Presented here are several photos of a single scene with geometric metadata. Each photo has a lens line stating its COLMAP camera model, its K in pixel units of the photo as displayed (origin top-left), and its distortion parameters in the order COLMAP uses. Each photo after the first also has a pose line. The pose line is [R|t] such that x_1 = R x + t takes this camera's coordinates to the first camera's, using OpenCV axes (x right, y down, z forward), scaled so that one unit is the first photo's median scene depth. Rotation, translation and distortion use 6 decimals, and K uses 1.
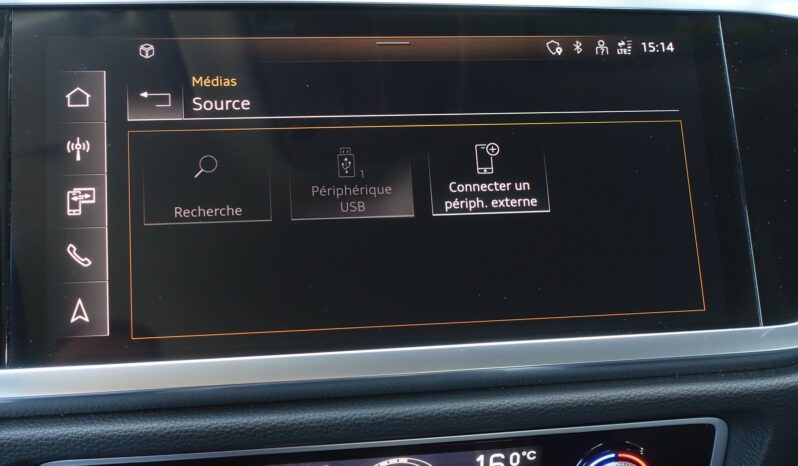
lens RADIAL K [[1096.5, 0, 399.0], [0, 1096.5, 233.0], [0, 0, 1]] dist [-0.038510, -0.053931]
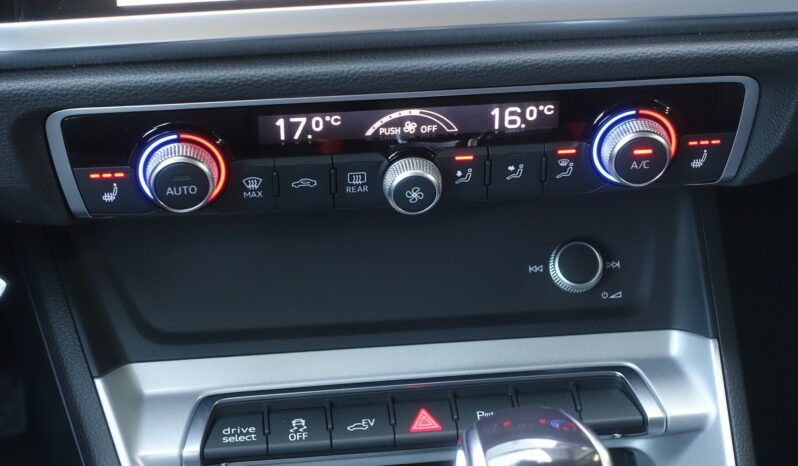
lens RADIAL K [[1593.6, 0, 399.0], [0, 1593.6, 233.0], [0, 0, 1]] dist [-0.122920, -0.259932]
pose [[0.997748, 0.025581, -0.061997, 0.086734], [-0.006121, 0.955275, 0.295654, -0.118892], [0.066787, -0.294609, 0.953281, -0.421587]]
